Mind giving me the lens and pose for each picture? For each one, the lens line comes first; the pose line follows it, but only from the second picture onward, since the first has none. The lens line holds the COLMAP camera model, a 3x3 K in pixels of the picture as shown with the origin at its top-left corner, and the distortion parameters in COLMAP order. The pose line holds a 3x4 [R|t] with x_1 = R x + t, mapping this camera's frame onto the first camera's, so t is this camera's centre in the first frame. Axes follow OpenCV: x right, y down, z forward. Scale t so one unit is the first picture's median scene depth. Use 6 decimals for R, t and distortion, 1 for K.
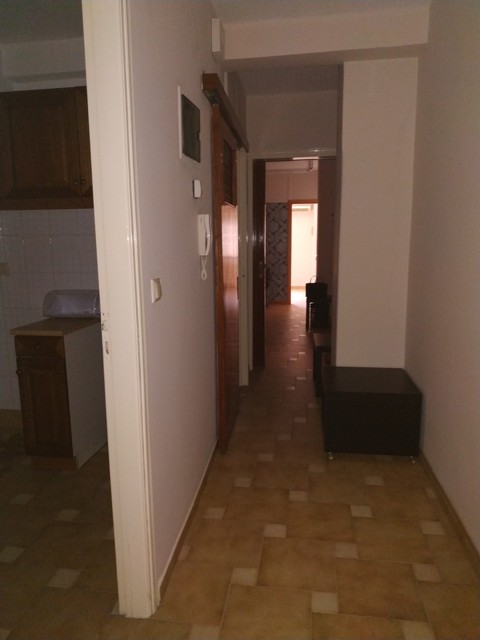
lens RADIAL K [[470.6, 0, 240.0], [0, 470.6, 320.0], [0, 0, 1]] dist [-0.005641, -0.005927]
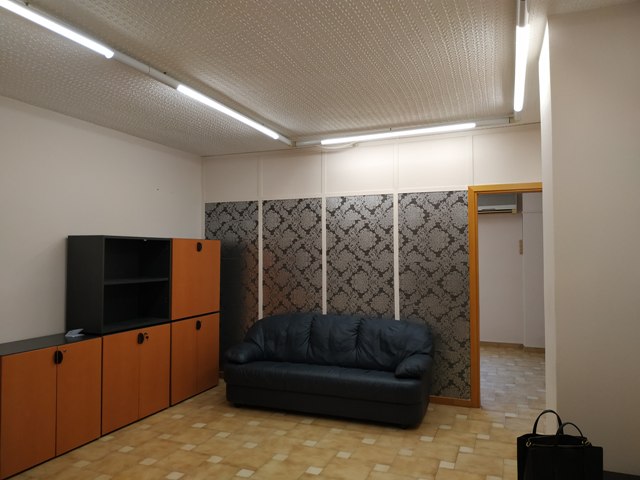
lens RADIAL K [[468.1, 0, 320.0], [0, 468.1, 240.0], [0, 0, 1]] dist [0.043532, -0.078934]
pose [[0.969802, -0.006092, -0.243818, 0.061329], [-0.043136, 0.979645, -0.196050, -0.084190], [0.240049, 0.200647, 0.949799, 0.437715]]
